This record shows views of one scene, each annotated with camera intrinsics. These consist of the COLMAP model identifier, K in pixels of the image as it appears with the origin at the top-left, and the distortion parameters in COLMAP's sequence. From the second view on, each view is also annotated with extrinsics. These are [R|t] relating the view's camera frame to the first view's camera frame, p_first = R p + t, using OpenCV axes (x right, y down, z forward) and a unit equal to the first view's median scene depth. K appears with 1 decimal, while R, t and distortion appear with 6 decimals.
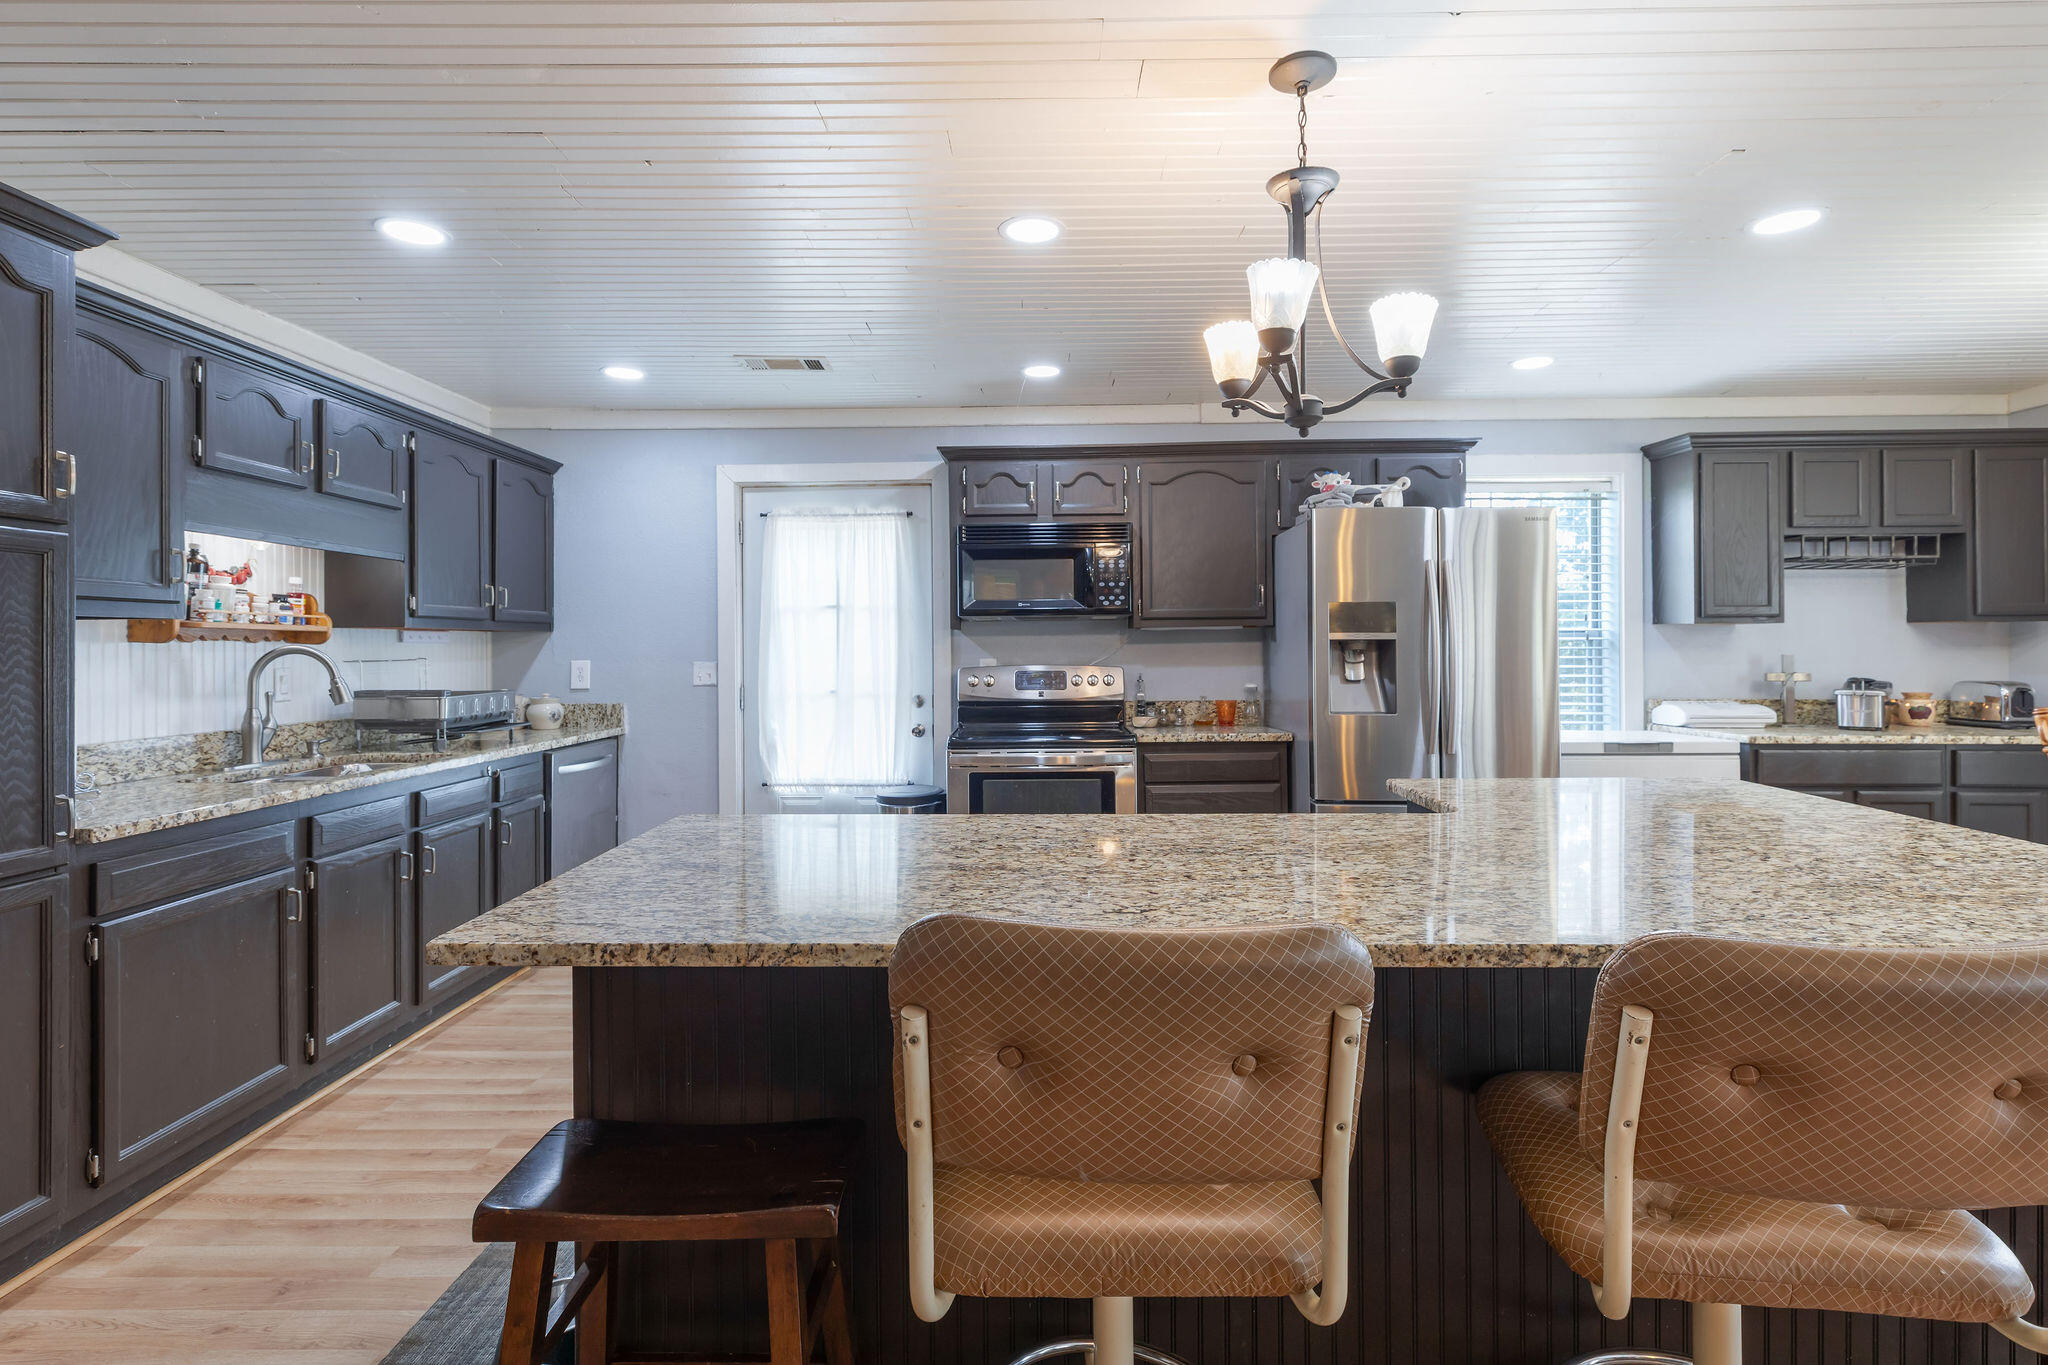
lens RADIAL K [[957.6, 0, 1036.5], [0, 957.6, 636.2], [0, 0, 1]] dist [-0.010012, 0.007836]
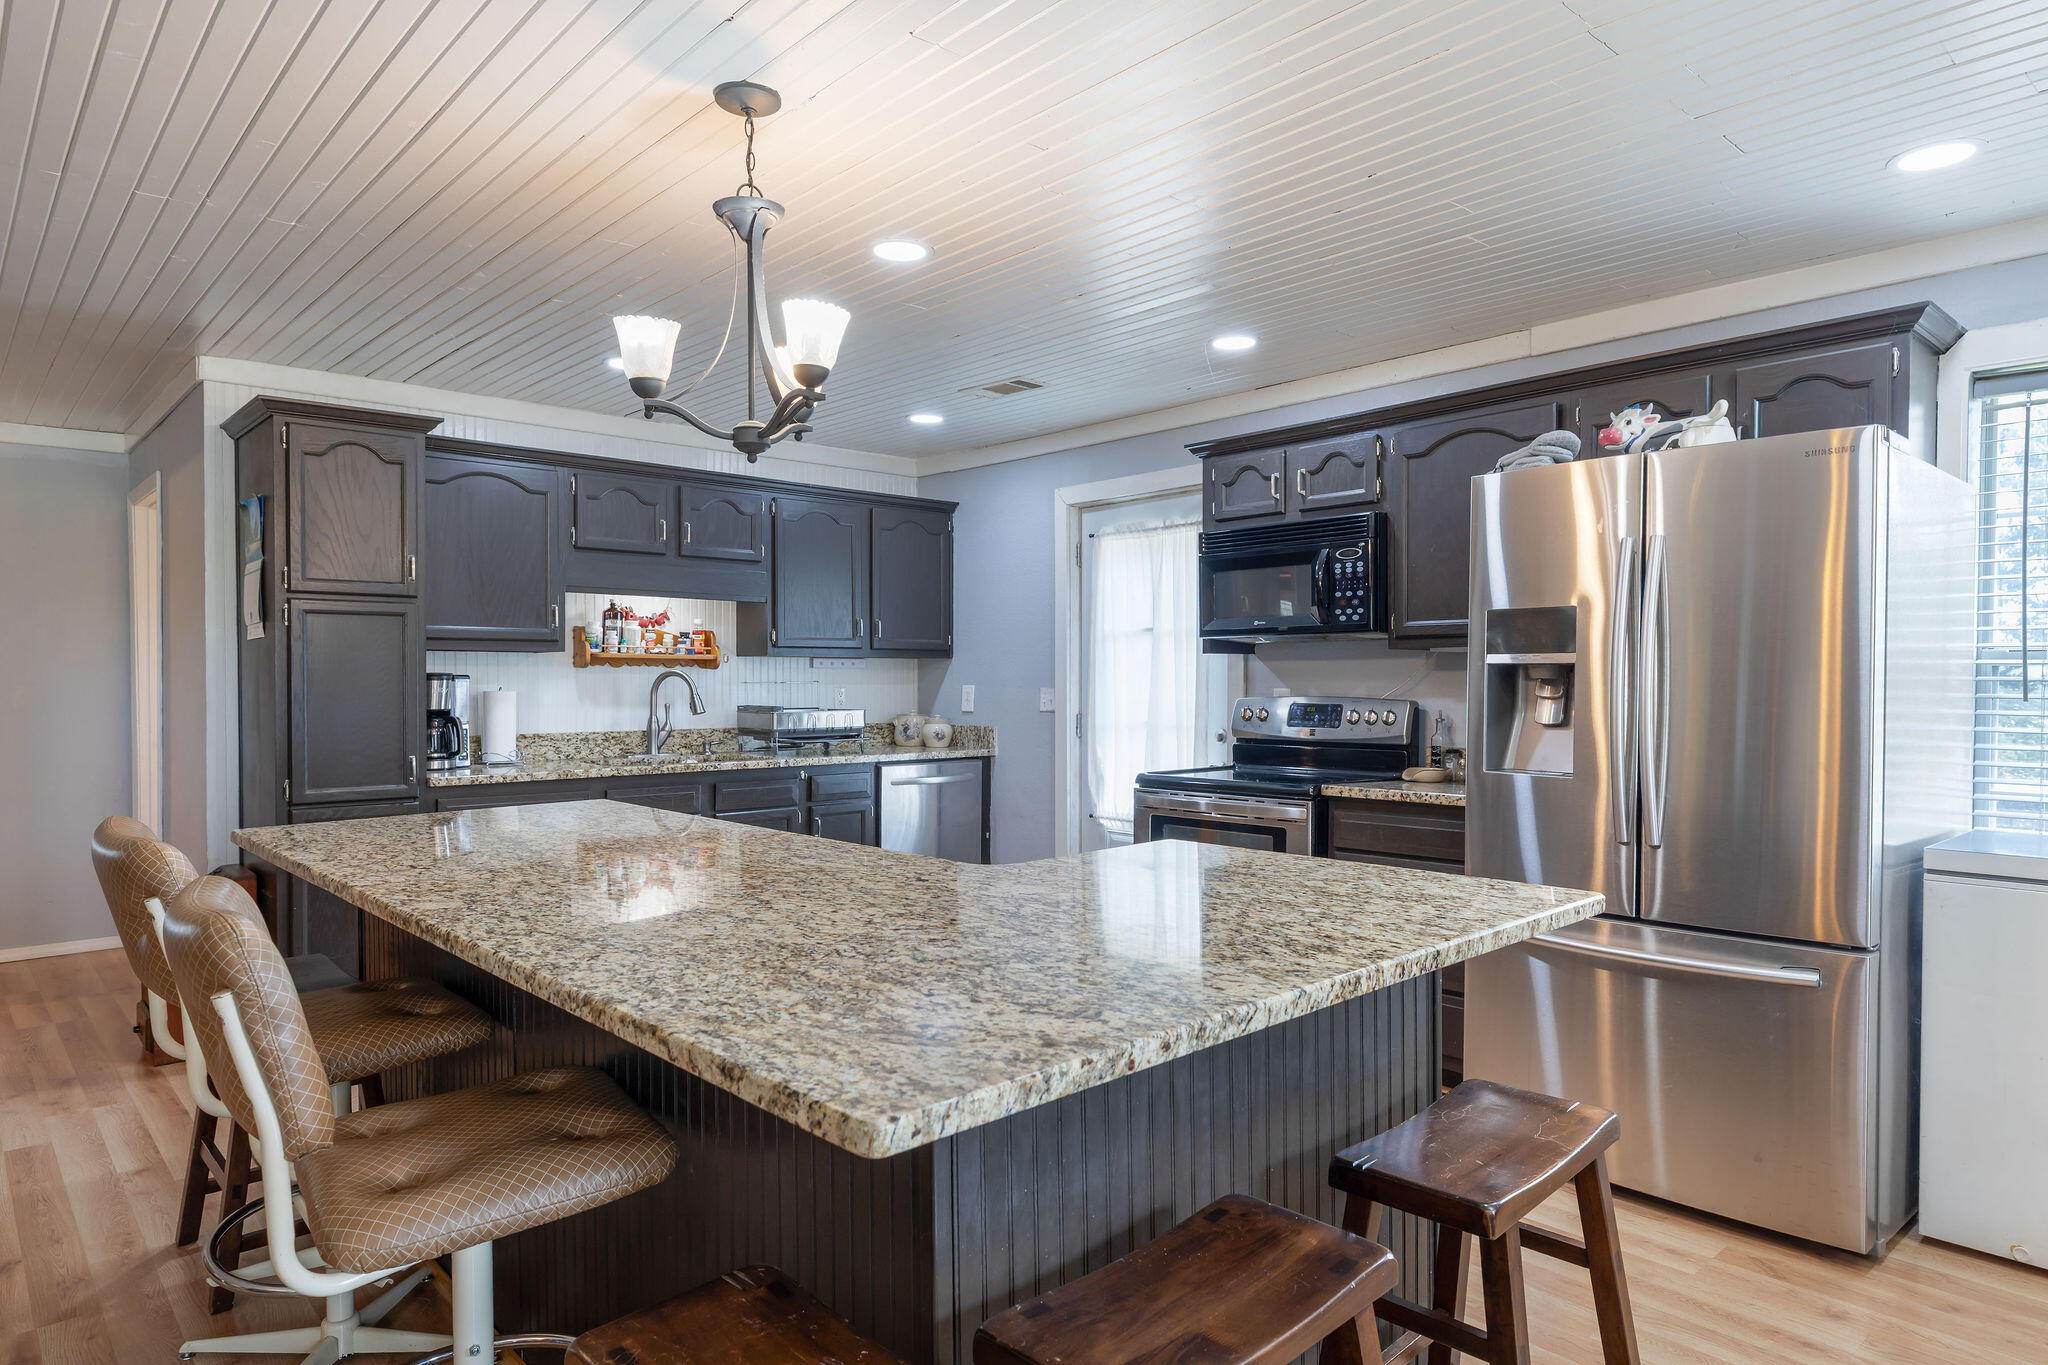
lens RADIAL K [[1189.3, 0, 1041.6], [0, 1189.3, 682.5], [0, 0, 1]] dist [0.001829, 0.000122]
pose [[0.694975, 0.009124, -0.718976, 0.595814], [0.004185, 0.999851, 0.016734, 0.000649], [0.719021, -0.014638, 0.694834, 0.145423]]
